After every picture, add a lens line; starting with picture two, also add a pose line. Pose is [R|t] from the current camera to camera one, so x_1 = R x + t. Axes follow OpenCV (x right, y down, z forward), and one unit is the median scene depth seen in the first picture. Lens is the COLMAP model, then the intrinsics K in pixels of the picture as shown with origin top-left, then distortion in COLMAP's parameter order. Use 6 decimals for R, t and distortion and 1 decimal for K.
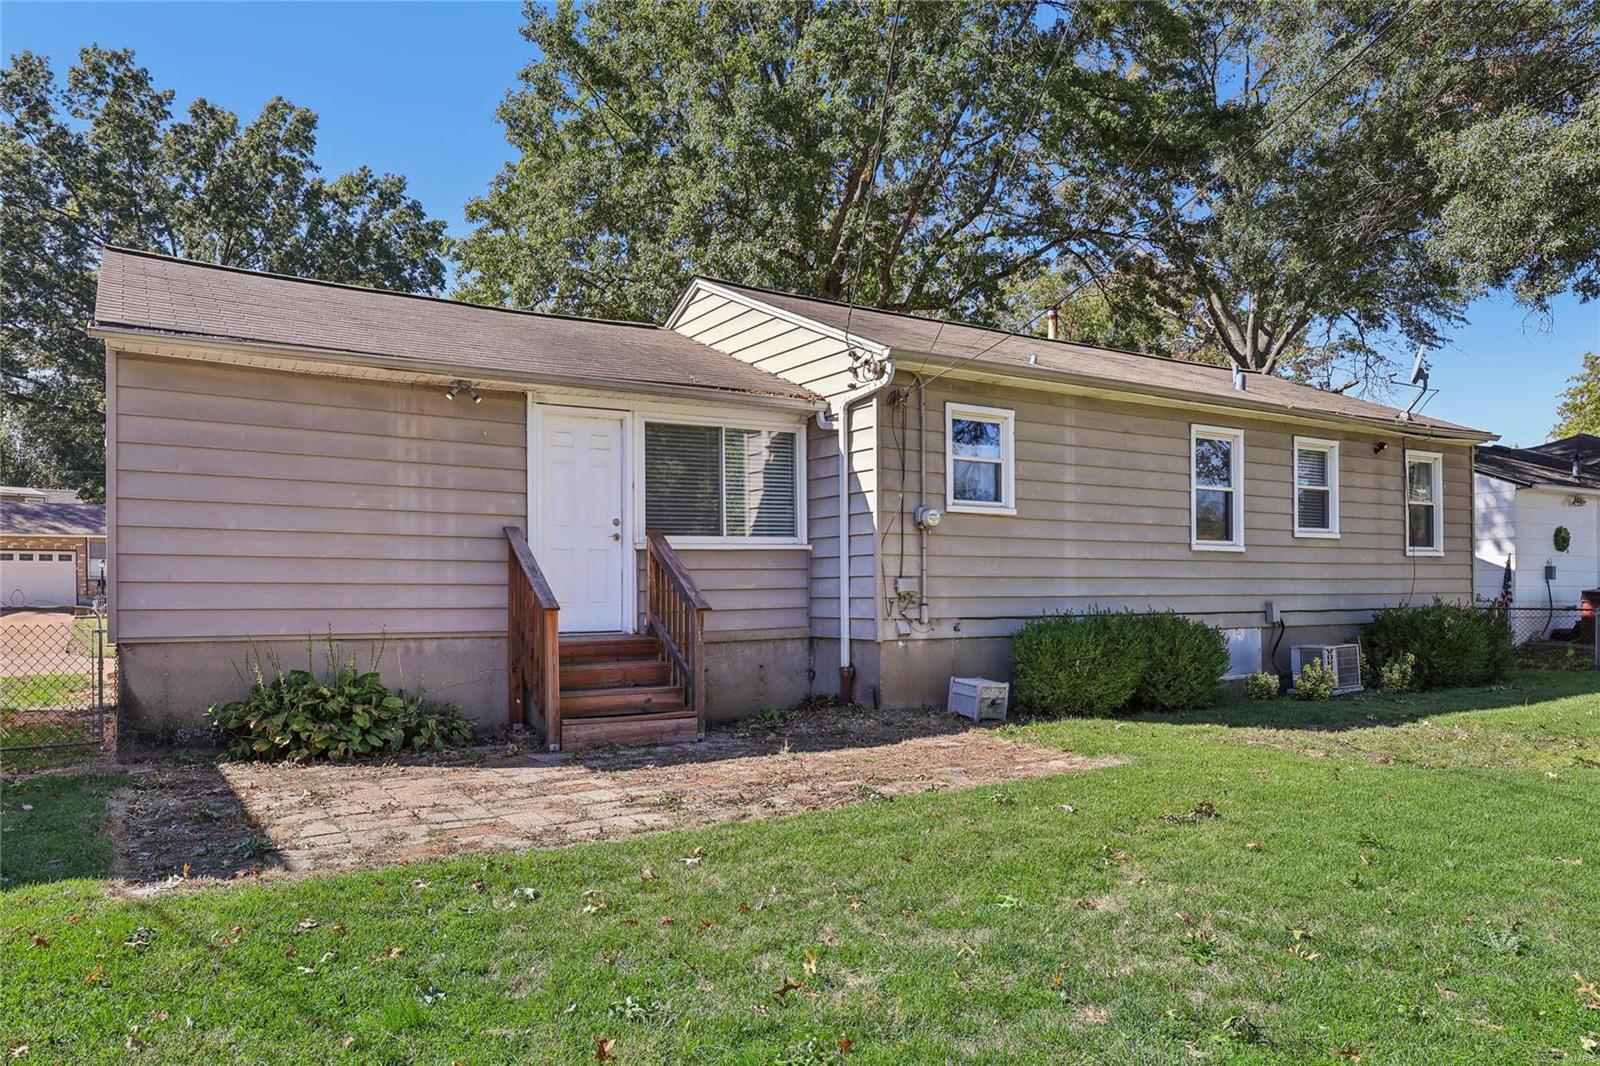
lens RADIAL K [[1077.9, 0, 699.2], [0, 1077.9, 598.6], [0, 0, 1]] dist [0.018731, -0.000393]
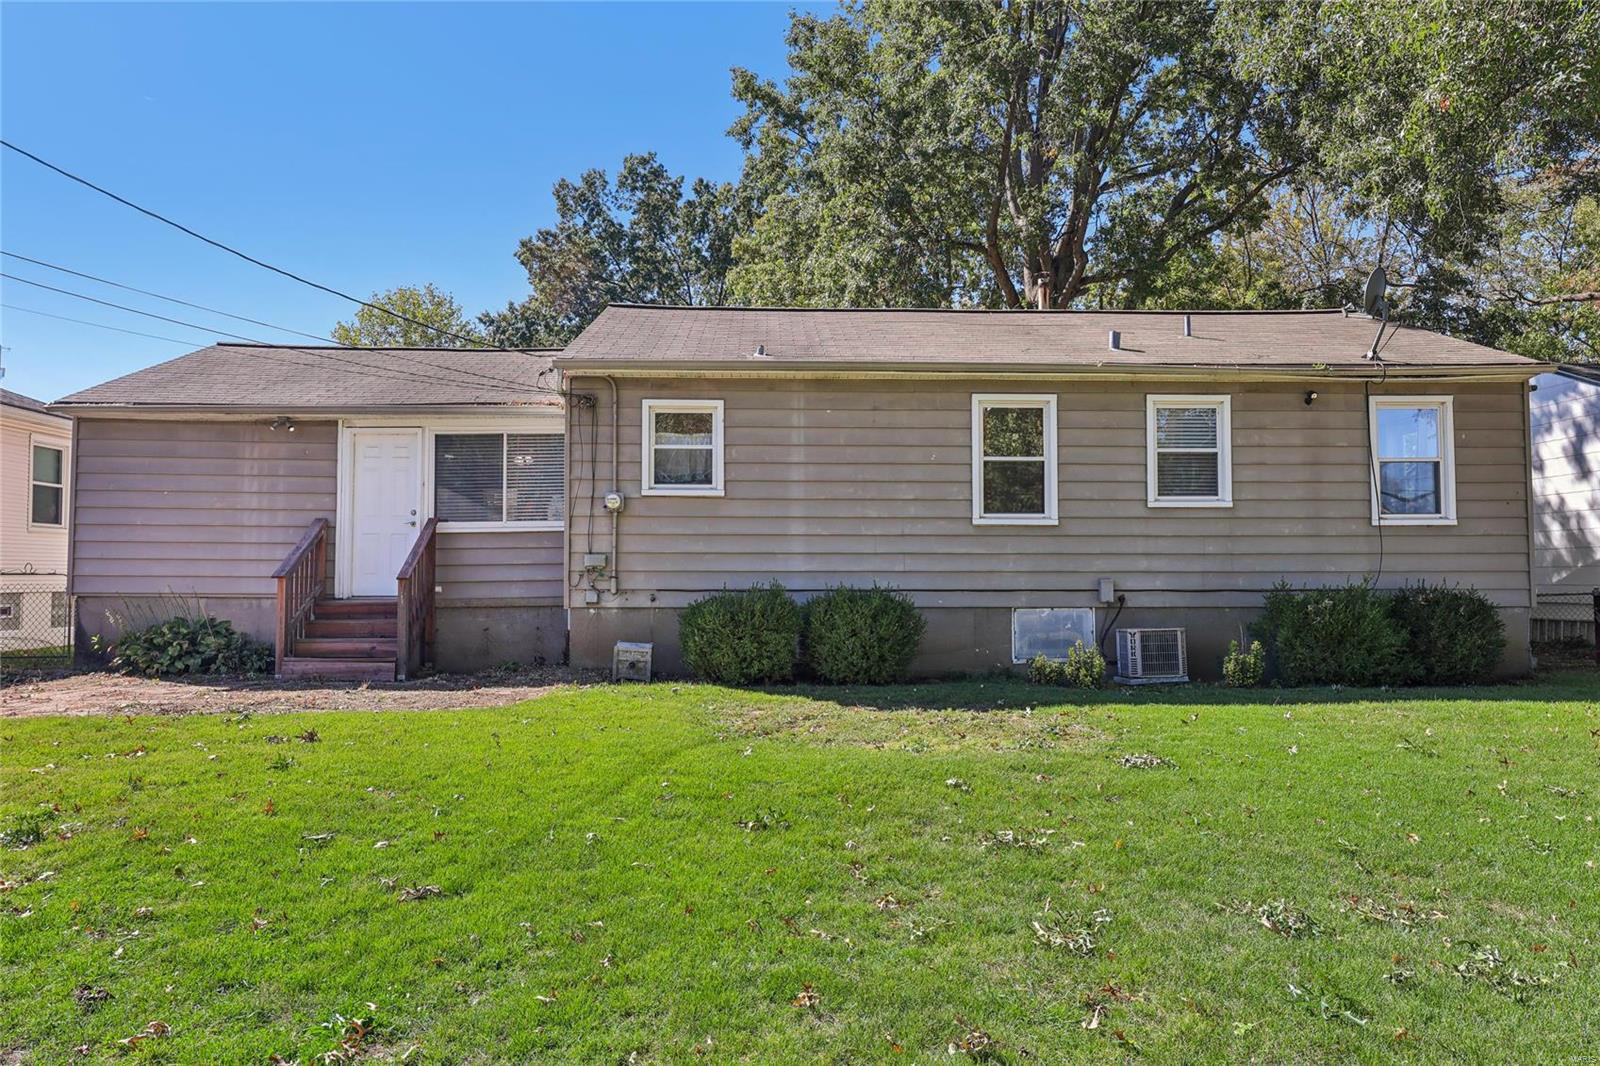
lens RADIAL K [[1051.3, 0, 812.3], [0, 1051.3, 537.9], [0, 0, 1]] dist [0.019230, -0.002785]
pose [[0.860622, -0.013889, -0.509056, 0.917170], [-0.008222, 0.999119, -0.041160, 0.007693], [0.509179, 0.039609, 0.859749, 0.140157]]
